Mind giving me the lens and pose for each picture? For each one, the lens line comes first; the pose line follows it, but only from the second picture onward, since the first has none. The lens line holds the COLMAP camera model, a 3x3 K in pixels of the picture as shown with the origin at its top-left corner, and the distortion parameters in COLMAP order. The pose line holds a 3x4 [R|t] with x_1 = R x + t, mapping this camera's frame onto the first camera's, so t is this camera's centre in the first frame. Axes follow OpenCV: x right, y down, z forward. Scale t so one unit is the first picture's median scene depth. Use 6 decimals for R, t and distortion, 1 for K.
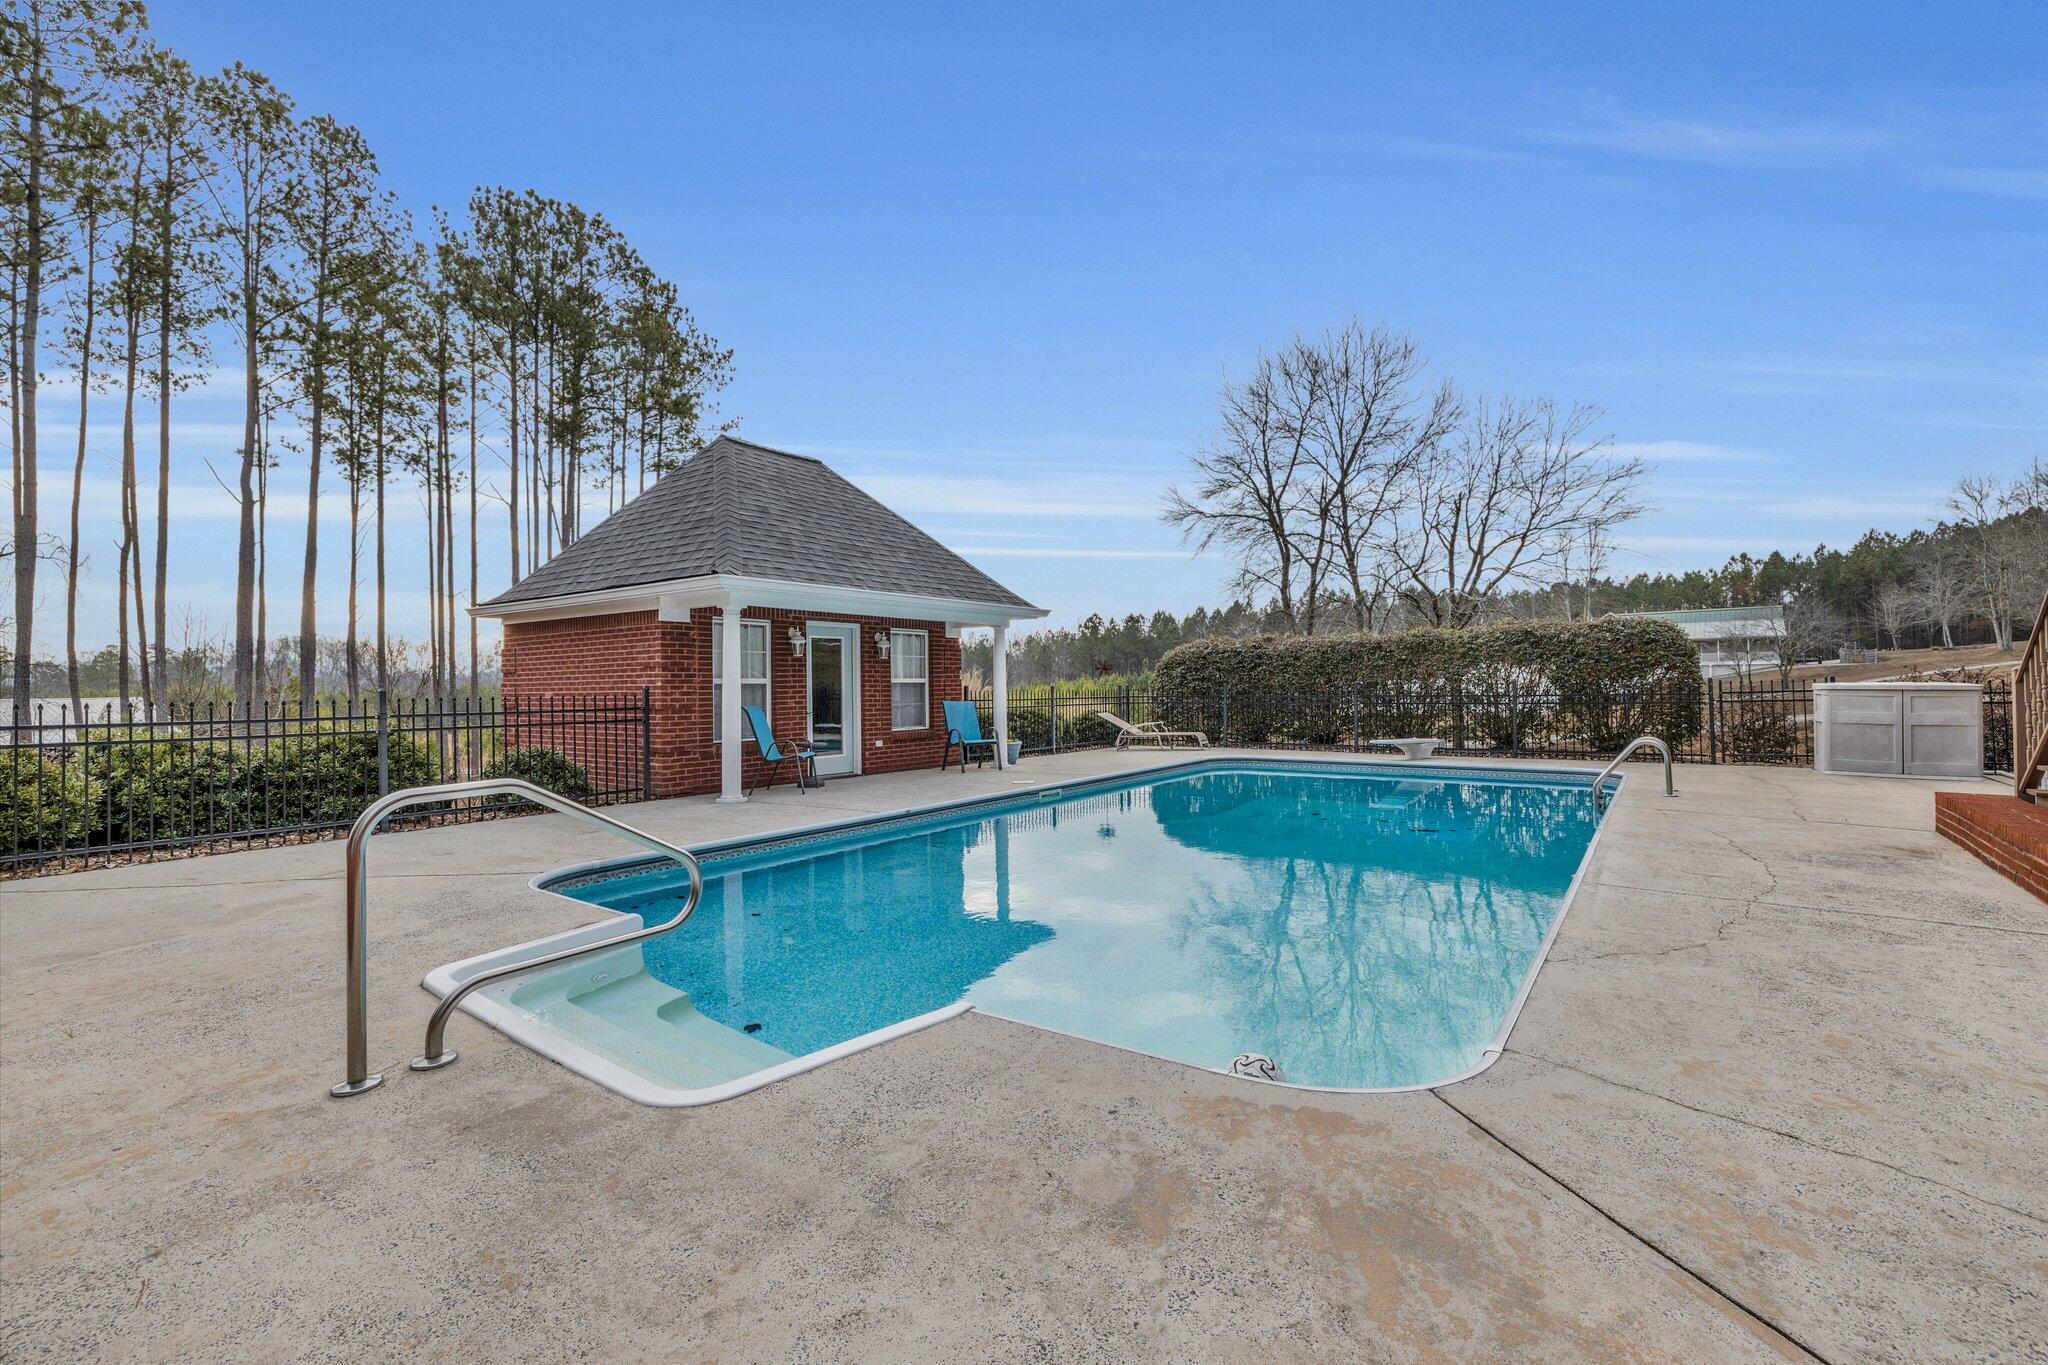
lens RADIAL K [[871.2, 0, 1024.0], [0, 871.2, 682.5], [0, 0, 1]] dist [-0.002651, -0.000181]
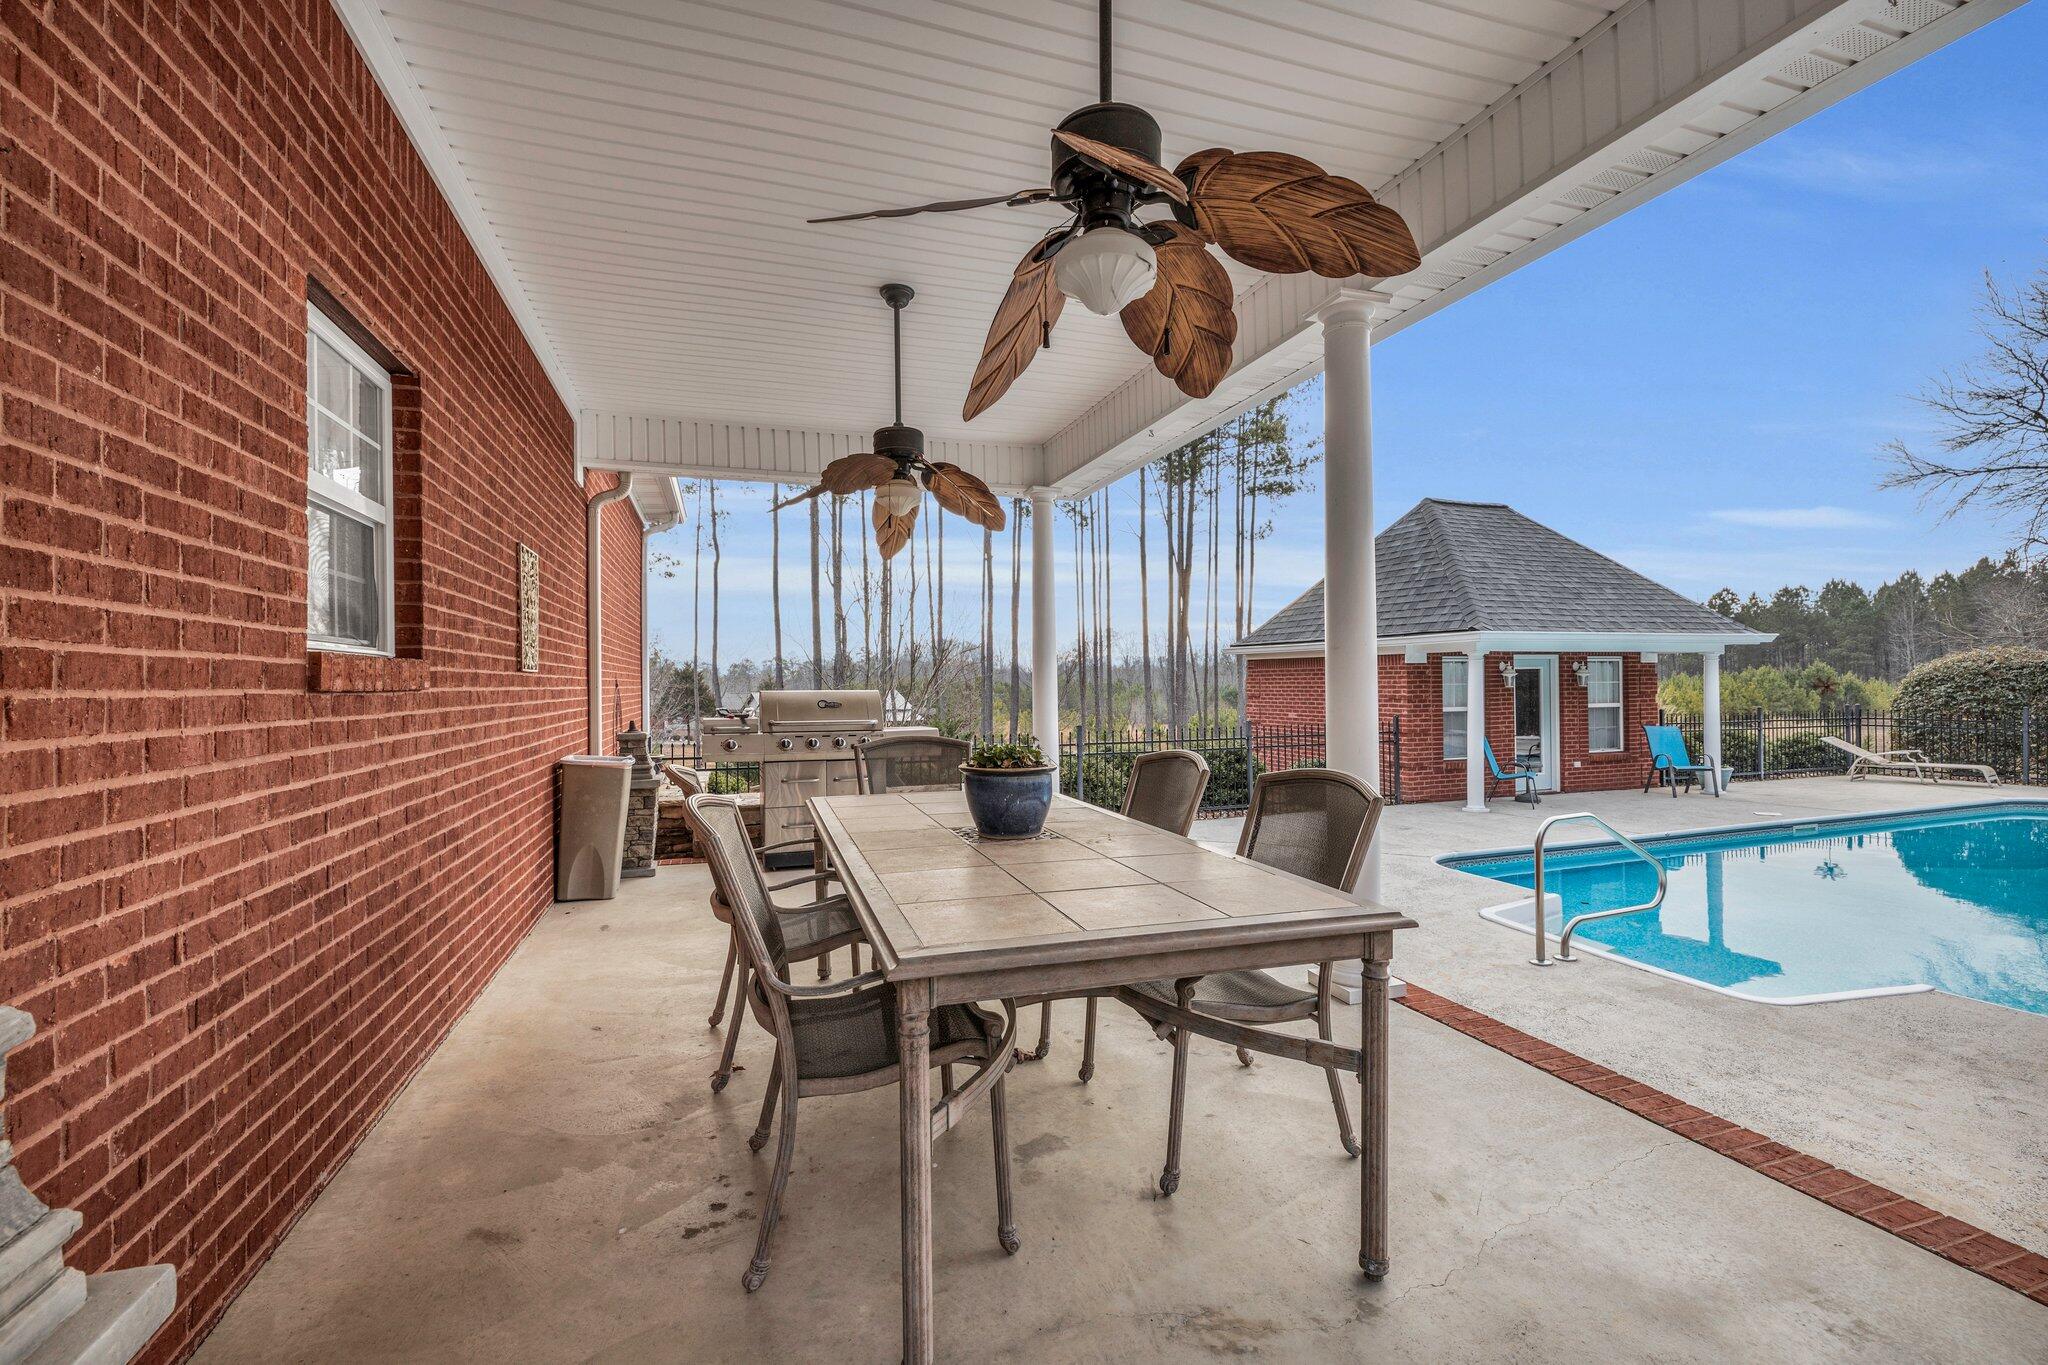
lens RADIAL K [[871.2, 0, 1024.0], [0, 871.2, 682.5], [0, 0, 1]] dist [-0.002651, -0.000181]
pose [[0.830276, 0.004547, -0.557334, -0.126216], [0.001638, 0.999943, 0.010597, -0.041705], [0.557350, -0.009711, 0.830221, -0.265961]]
